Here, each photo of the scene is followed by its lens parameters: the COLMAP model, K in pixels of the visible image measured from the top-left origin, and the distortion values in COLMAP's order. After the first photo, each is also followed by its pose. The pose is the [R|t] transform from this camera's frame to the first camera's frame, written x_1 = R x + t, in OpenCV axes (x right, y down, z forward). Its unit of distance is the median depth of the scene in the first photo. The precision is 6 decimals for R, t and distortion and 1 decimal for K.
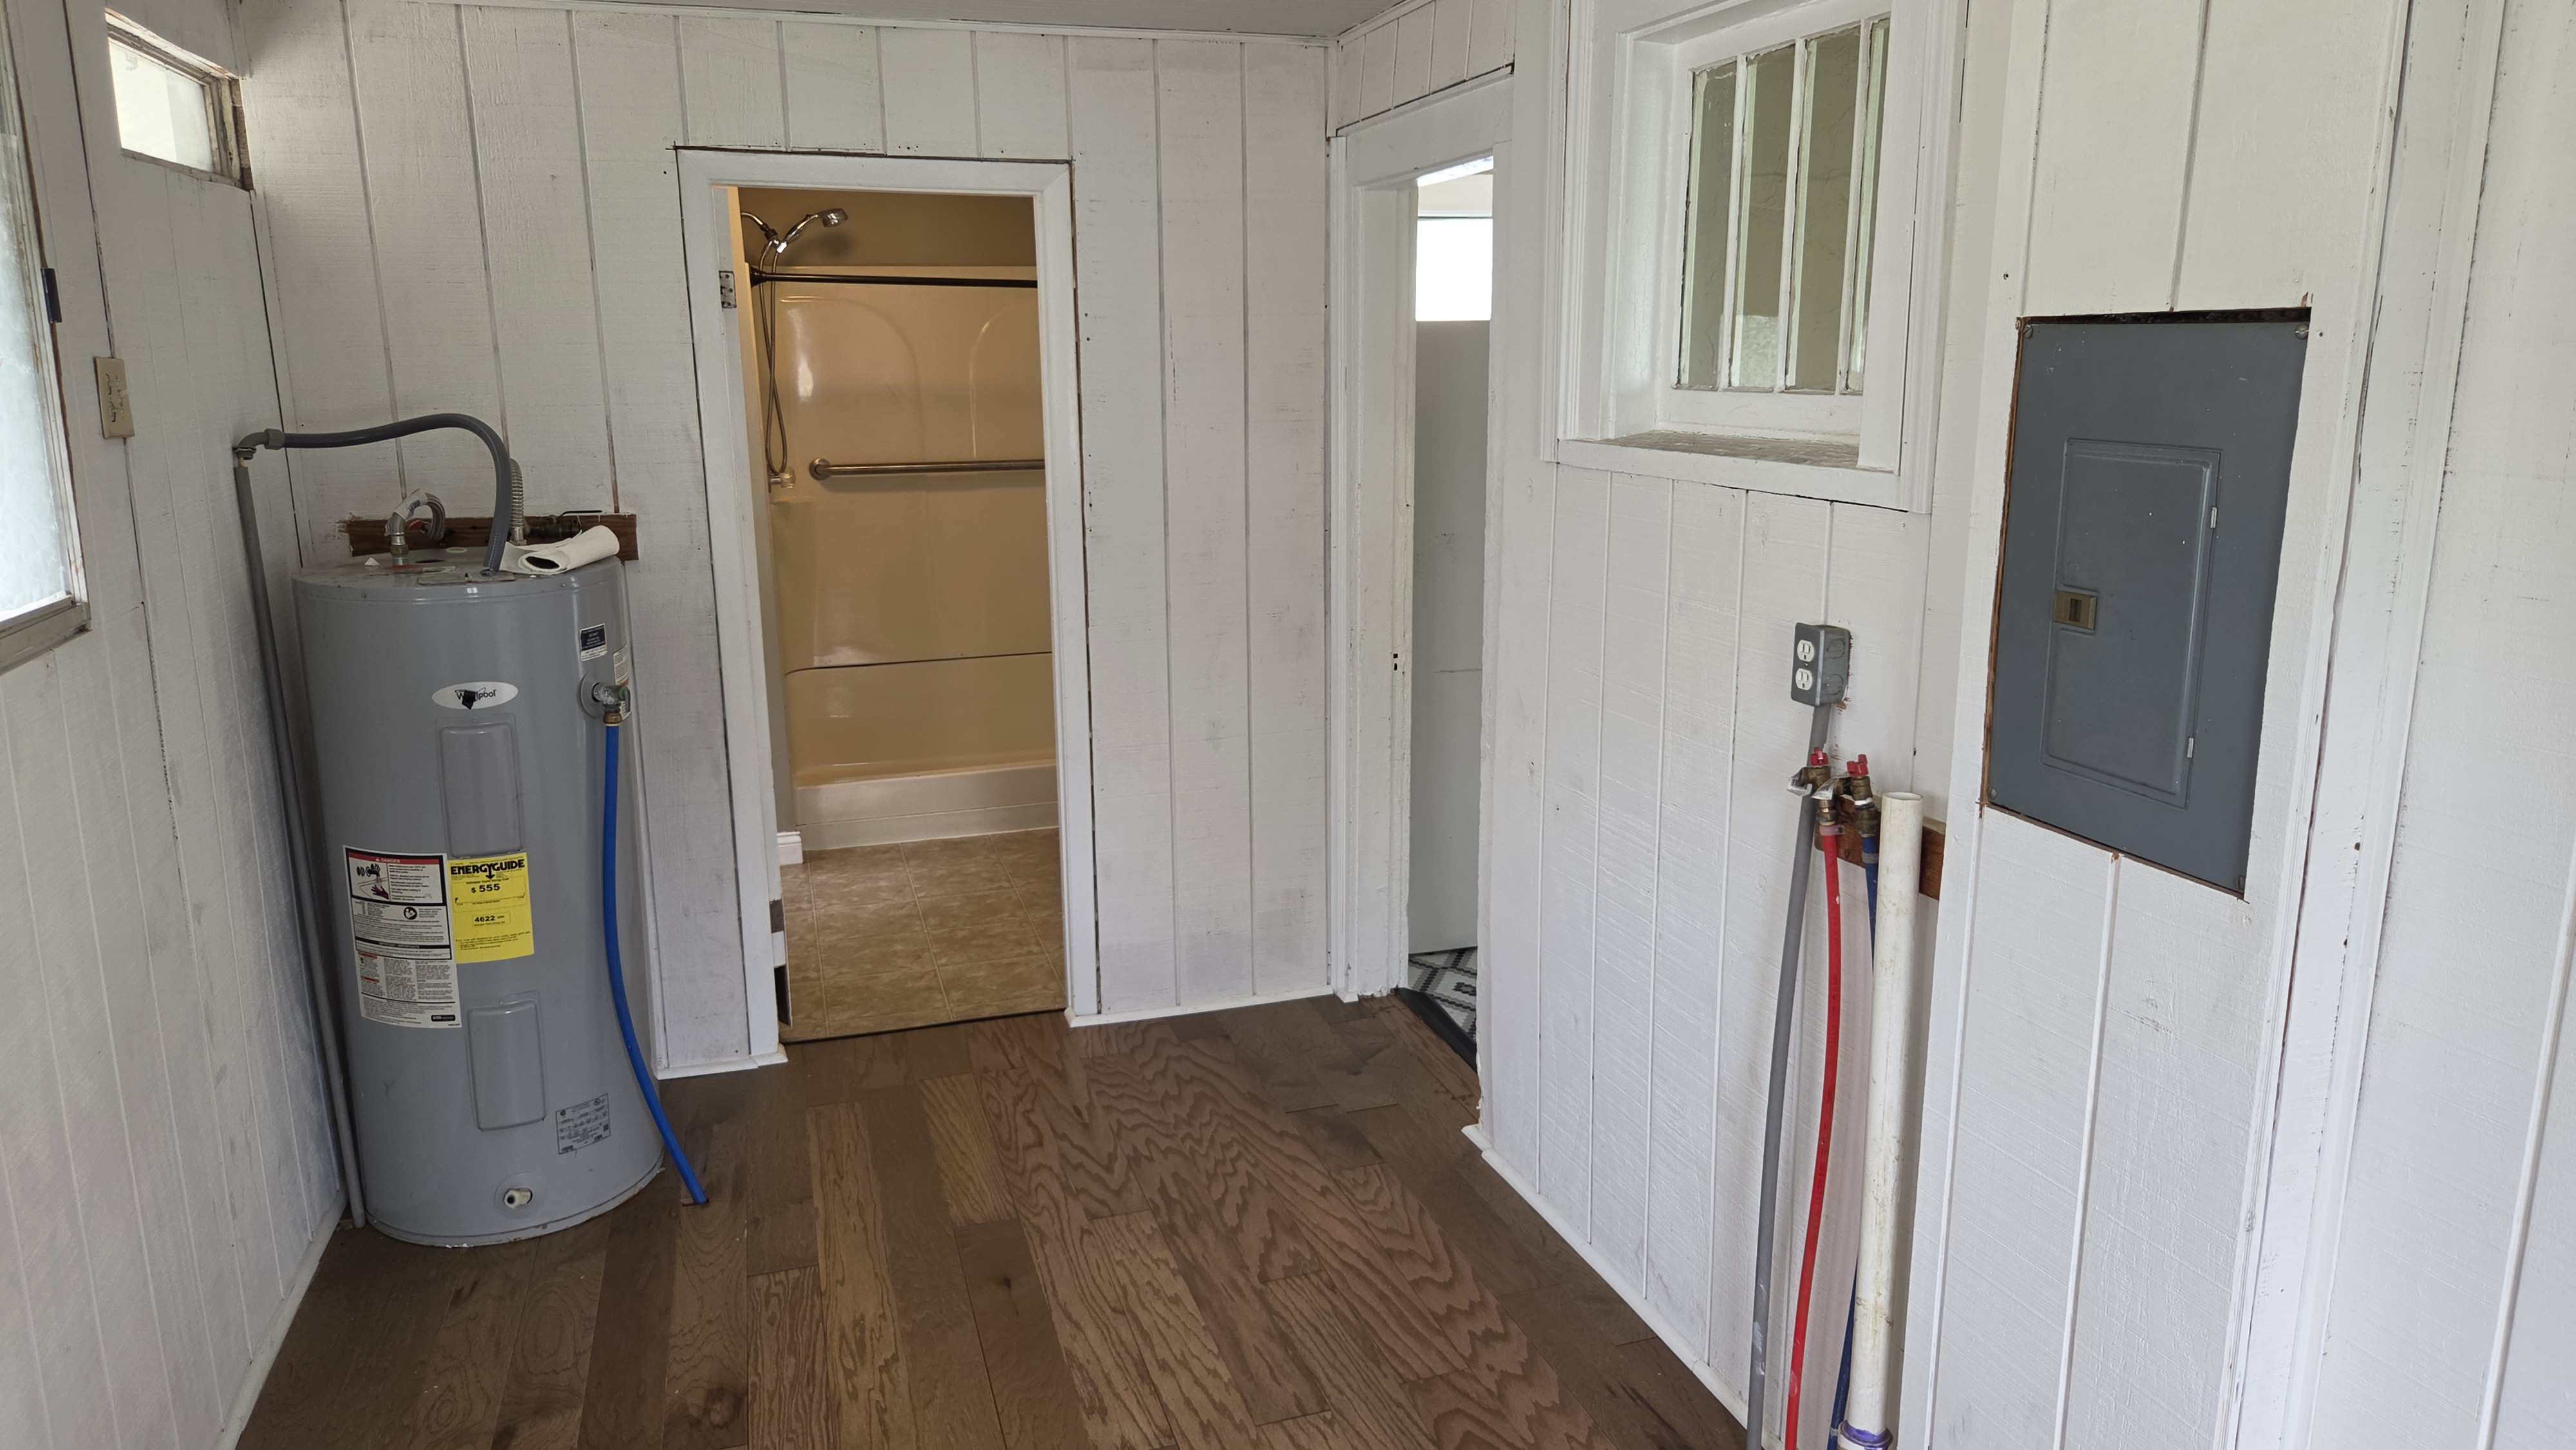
lens RADIAL K [[1710.6, 0, 1324.8], [0, 1710.6, 717.9], [0, 0, 1]] dist [0.084654, -0.090398]
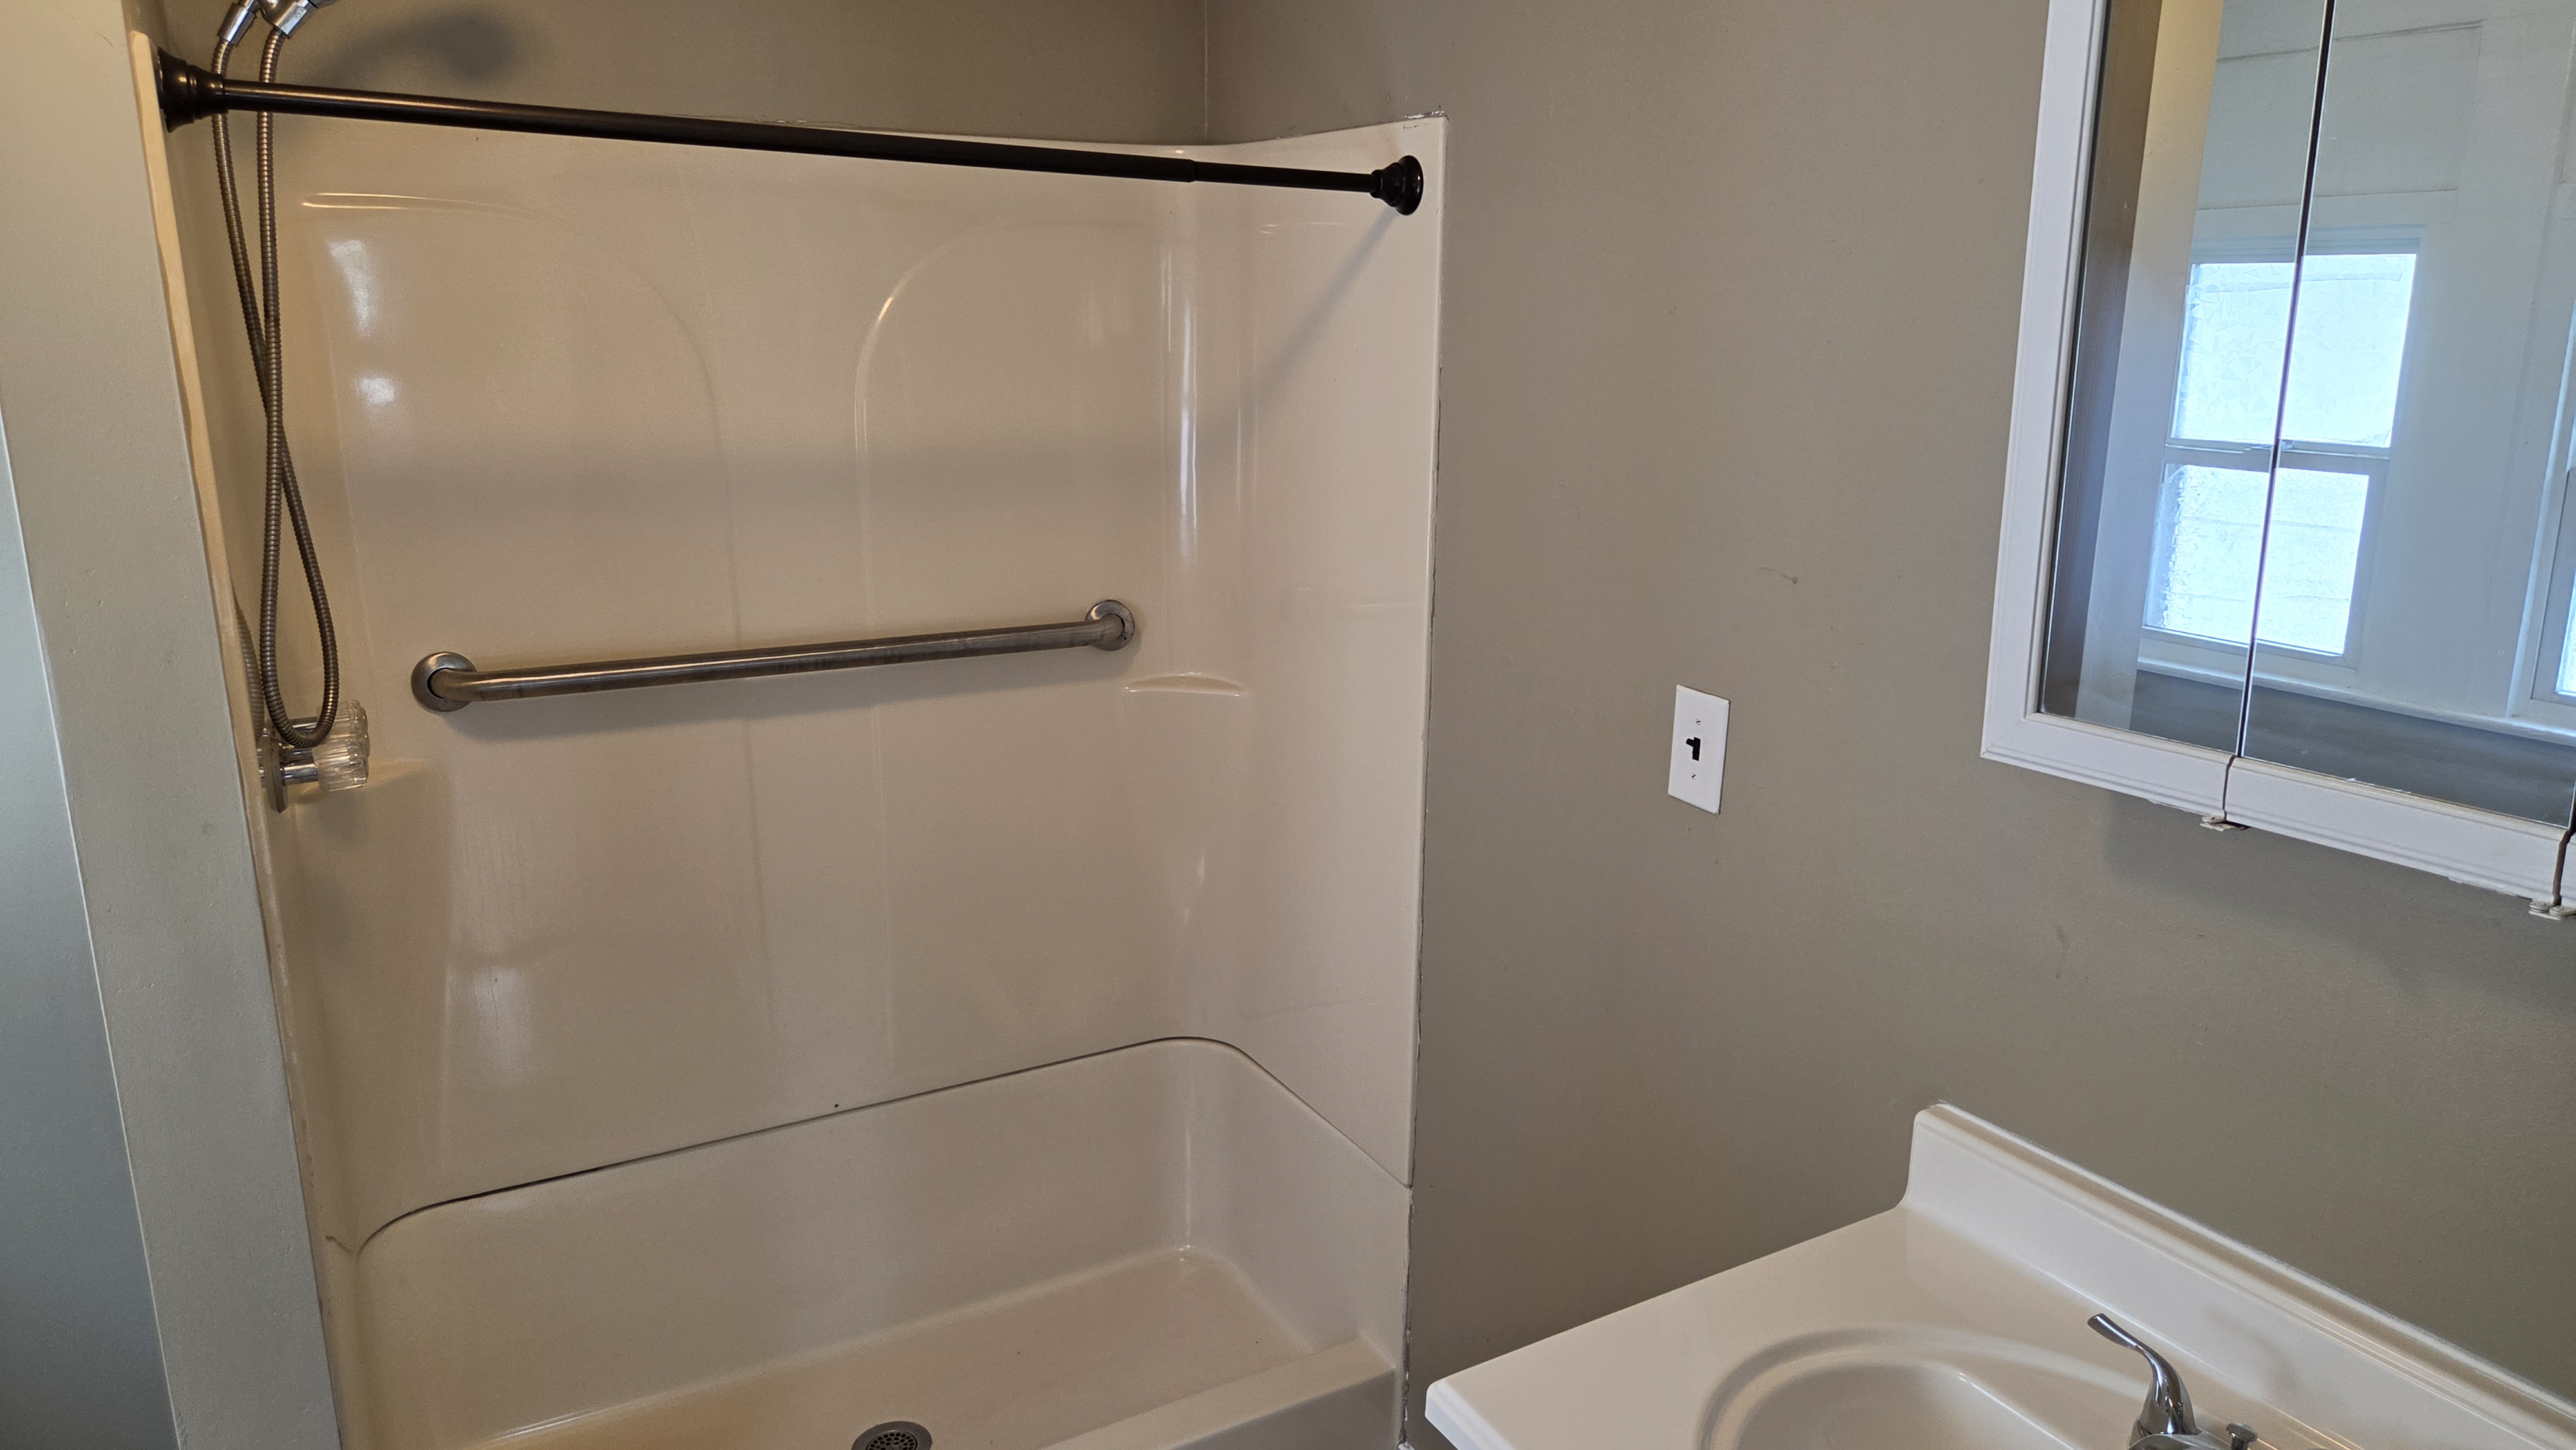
lens RADIAL K [[1710.6, 0, 1324.8], [0, 1710.6, 717.9], [0, 0, 1]] dist [0.084654, -0.090398]
pose [[0.979437, -0.040741, 0.197593, -0.192956], [0.040146, 0.999169, 0.007014, -0.137799], [-0.197714, 0.001063, 0.980259, 0.635887]]
